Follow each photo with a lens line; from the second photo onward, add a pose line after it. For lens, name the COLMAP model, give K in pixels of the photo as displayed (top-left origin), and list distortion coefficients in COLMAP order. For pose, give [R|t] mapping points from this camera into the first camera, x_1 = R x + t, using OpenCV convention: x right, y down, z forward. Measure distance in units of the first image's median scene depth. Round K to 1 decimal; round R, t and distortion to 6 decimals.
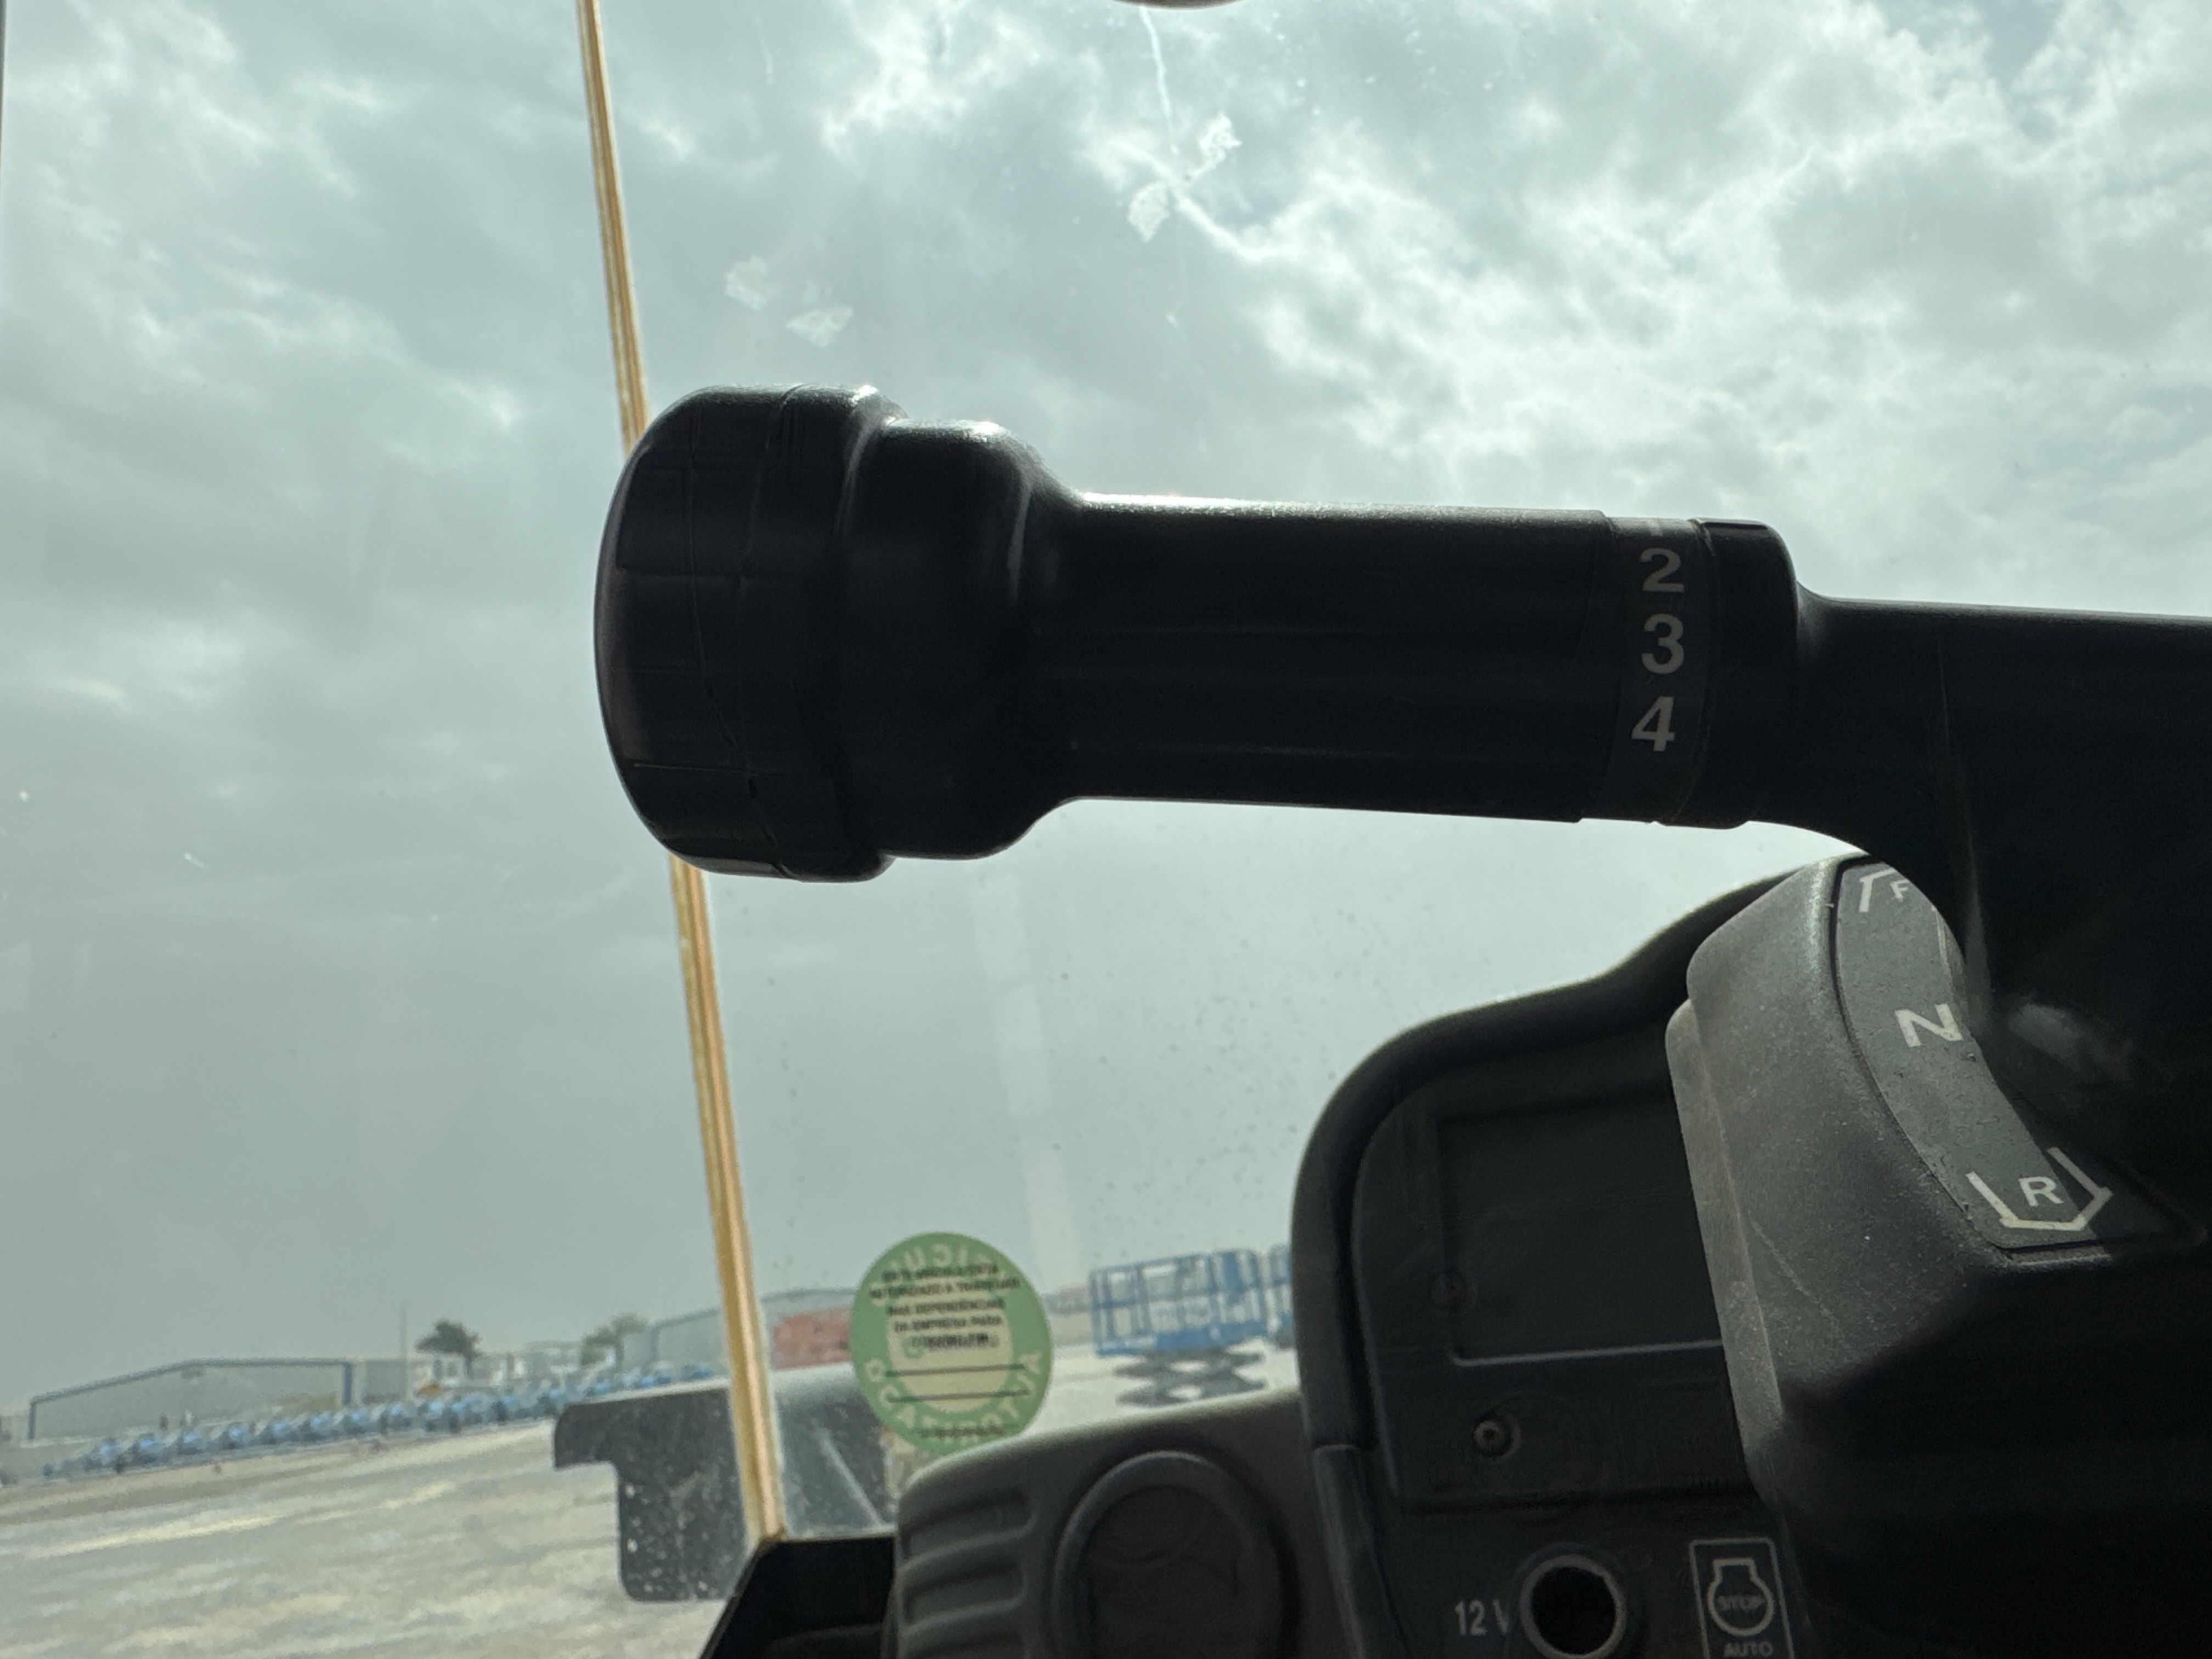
lens RADIAL K [[1588.3, 0, 1085.3], [0, 1588.3, 842.1], [0, 0, 1]] dist [-0.001155, -0.020217]
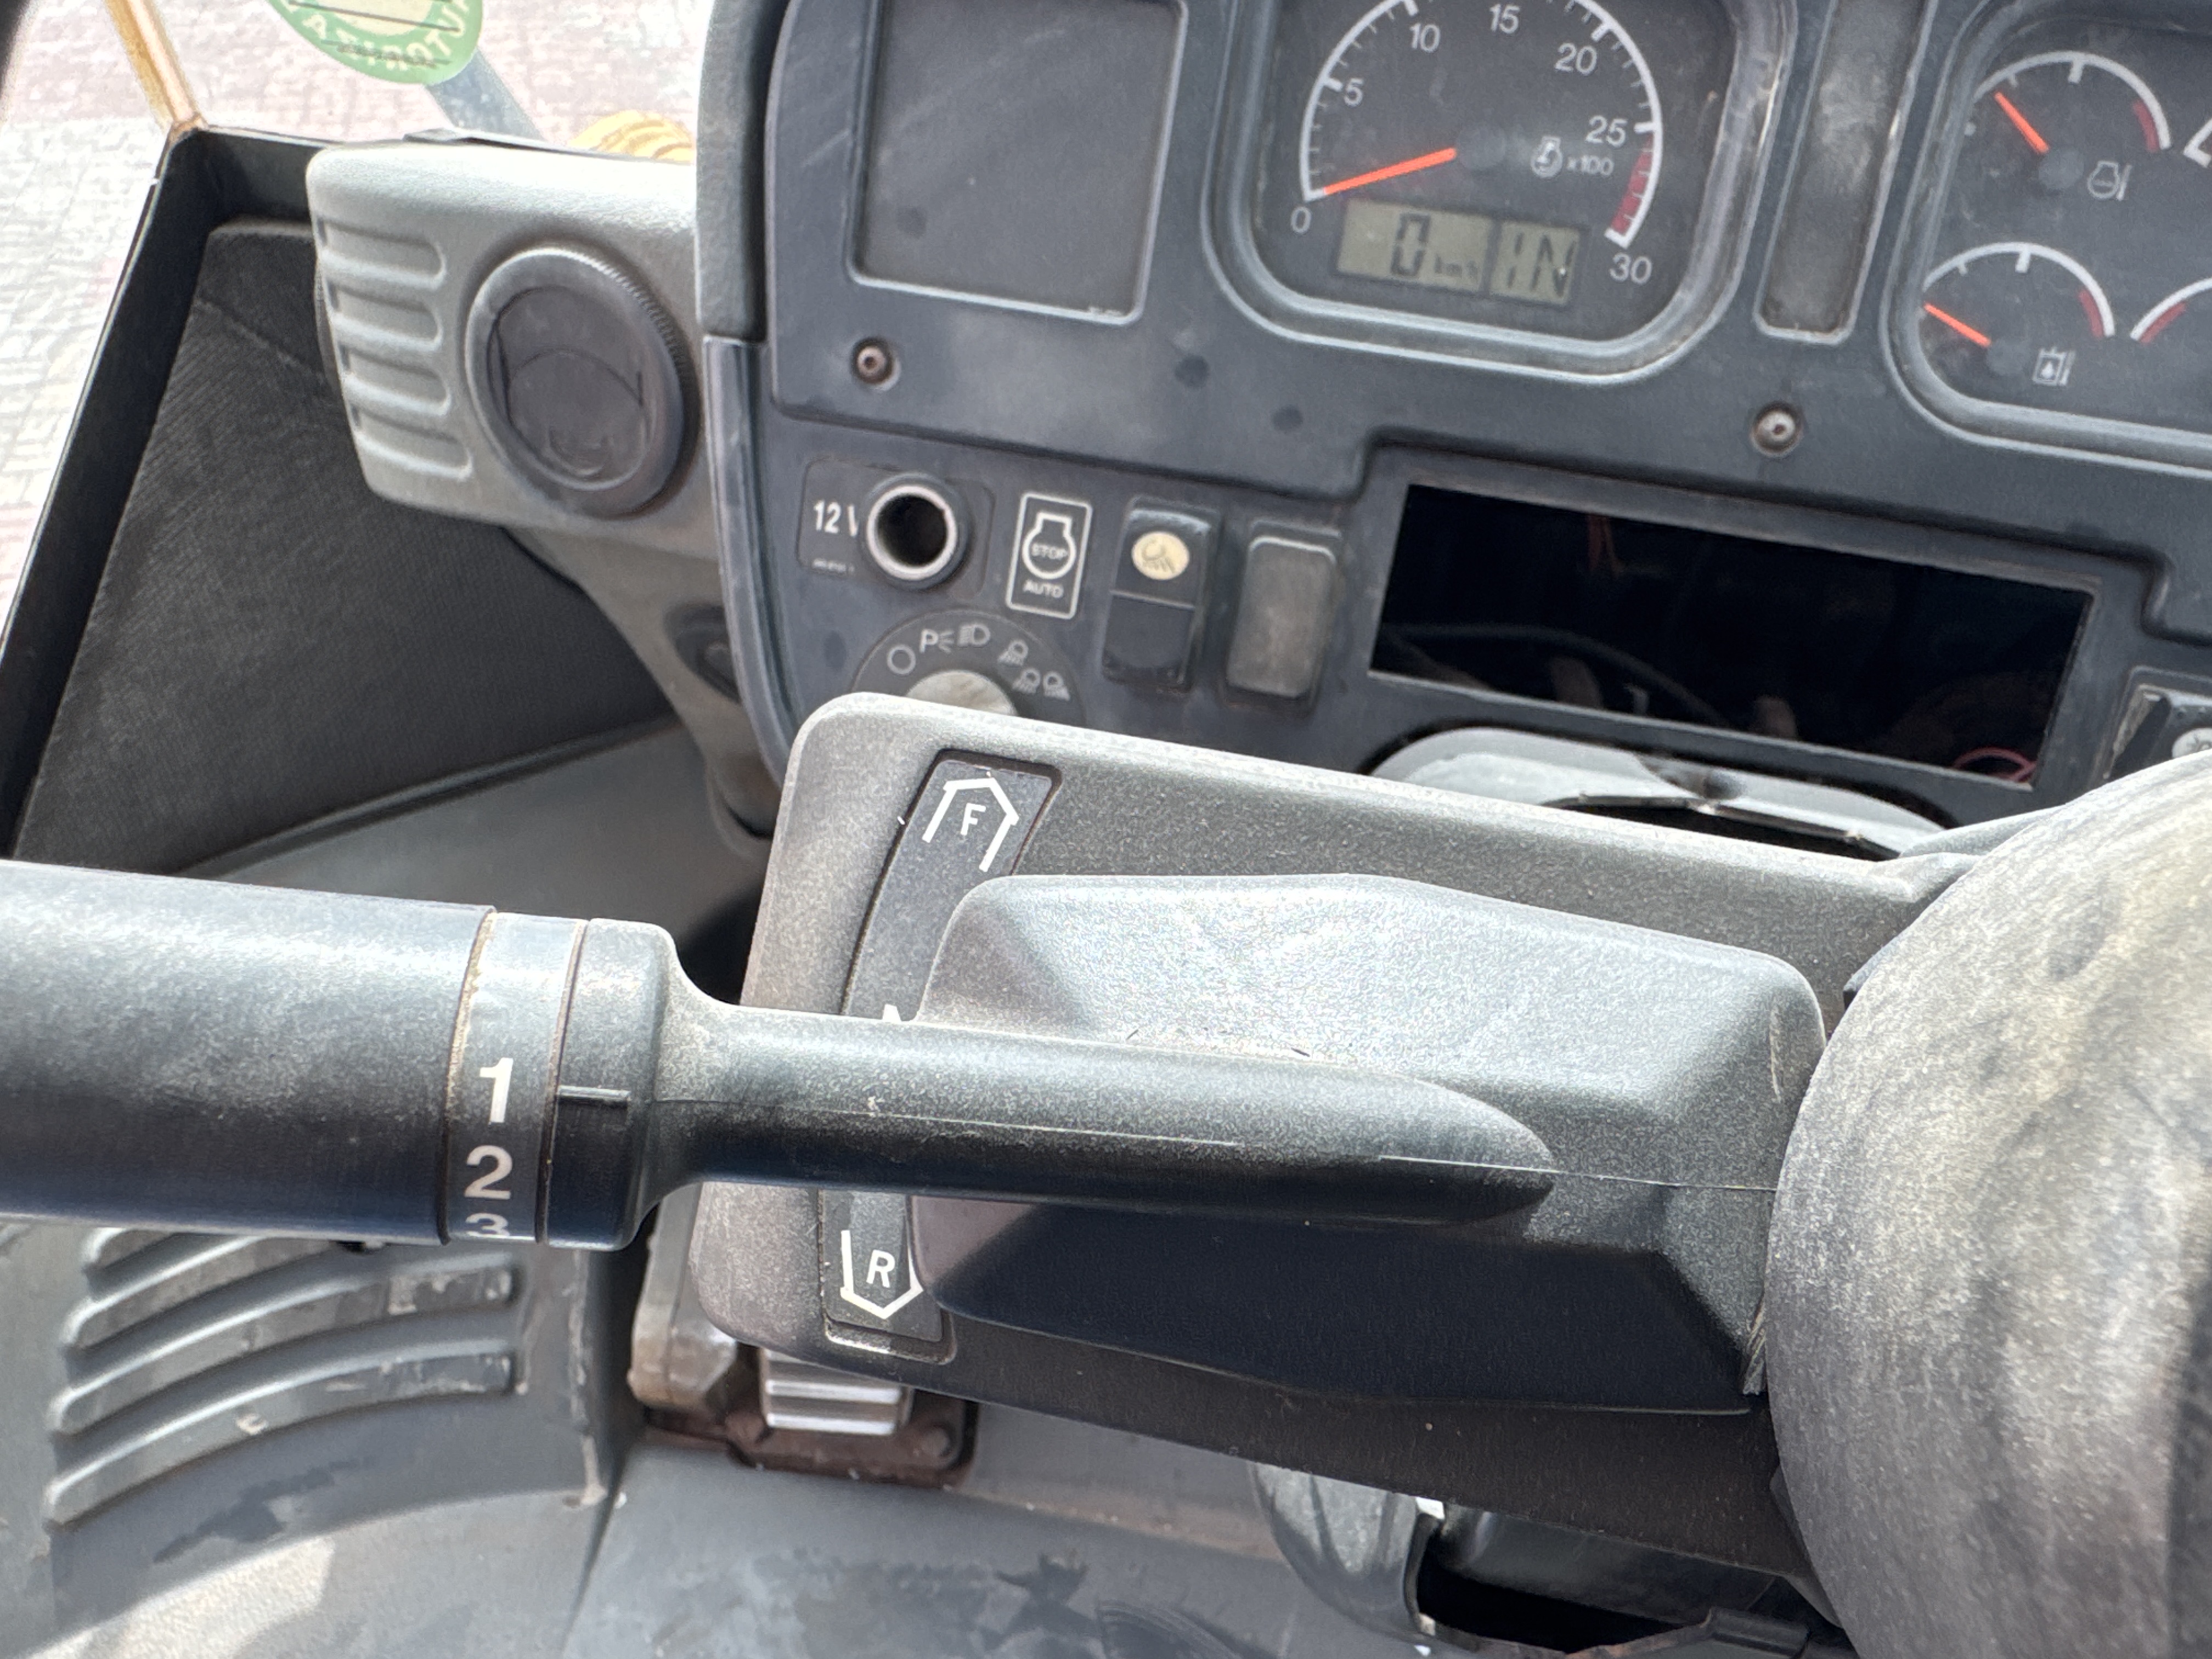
lens RADIAL K [[1588.3, 0, 1112.1], [0, 1588.3, 840.8], [0, 0, 1]] dist [-0.001155, -0.020217]
pose [[0.967962, -0.001576, 0.251090, 0.155766], [-0.213148, 0.523434, 0.824976, -0.361489], [-0.132729, -0.852065, 0.506328, 0.208168]]
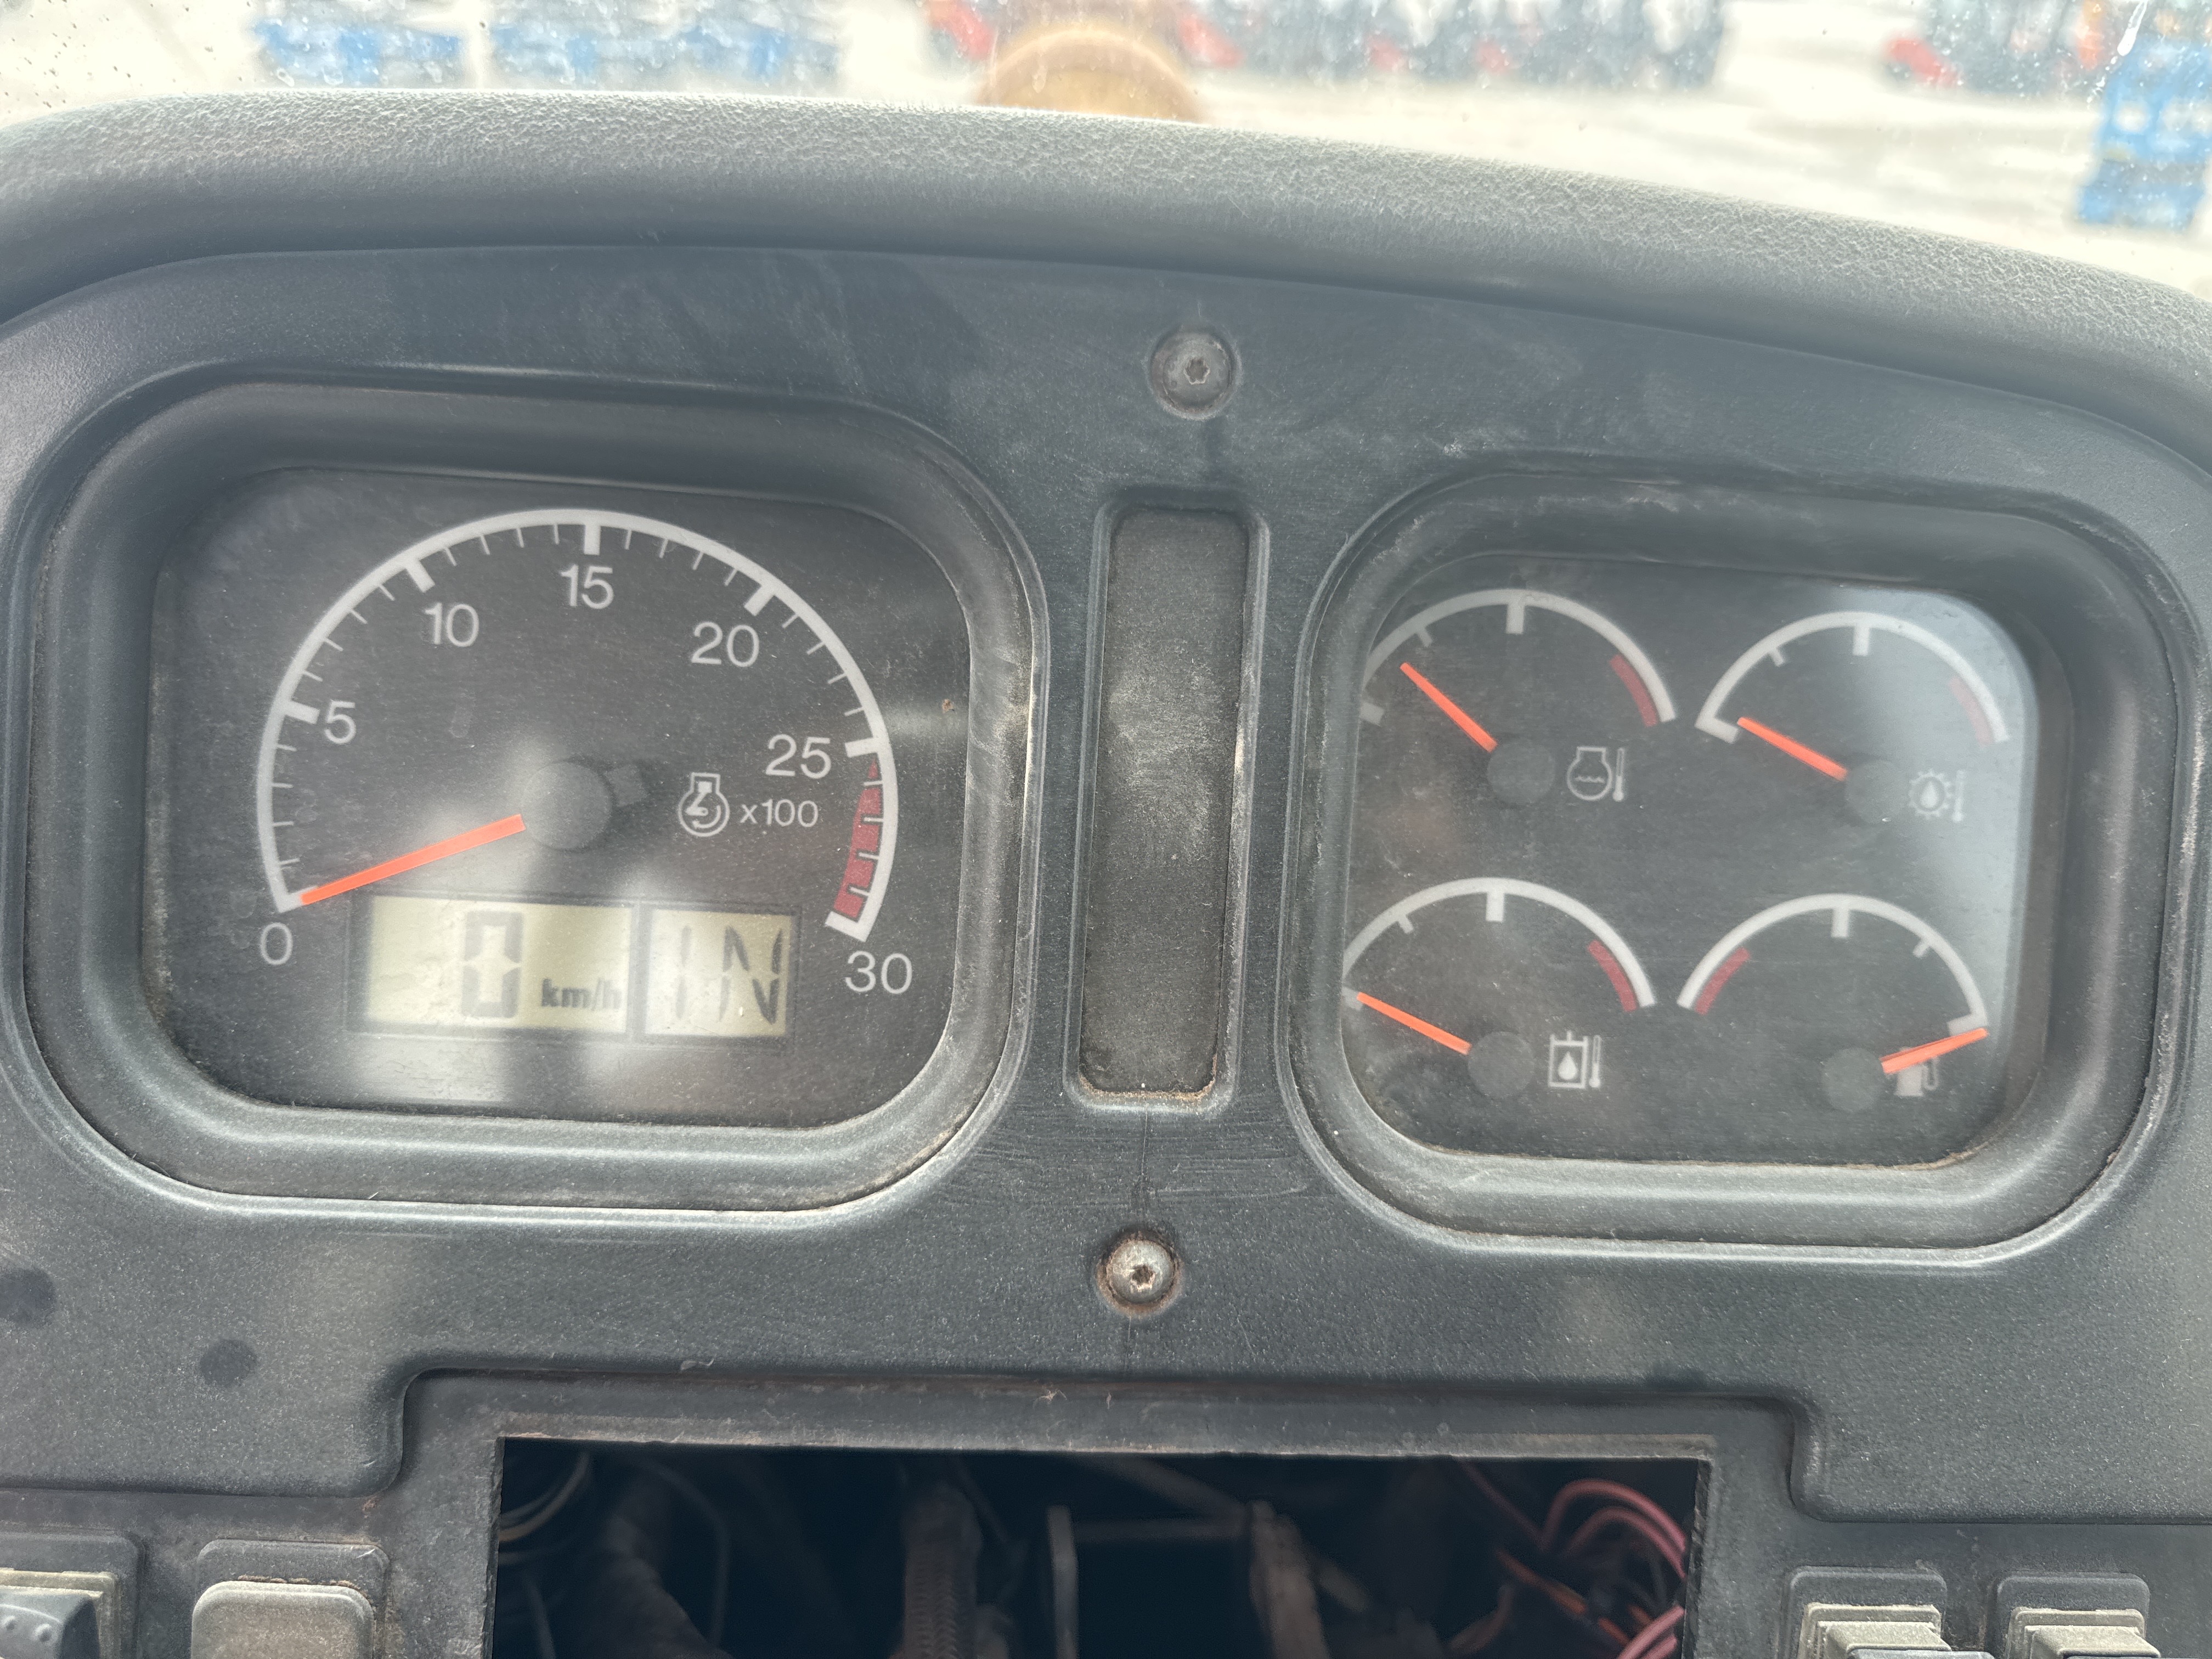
lens RADIAL K [[1588.3, 0, 1116.3], [0, 1588.3, 837.1], [0, 0, 1]] dist [-0.001155, -0.020217]
pose [[0.883165, -0.056451, 0.465653, 0.557756], [-0.301235, 0.692700, 0.655305, -0.228014], [-0.359550, -0.719014, 0.594763, 0.664746]]
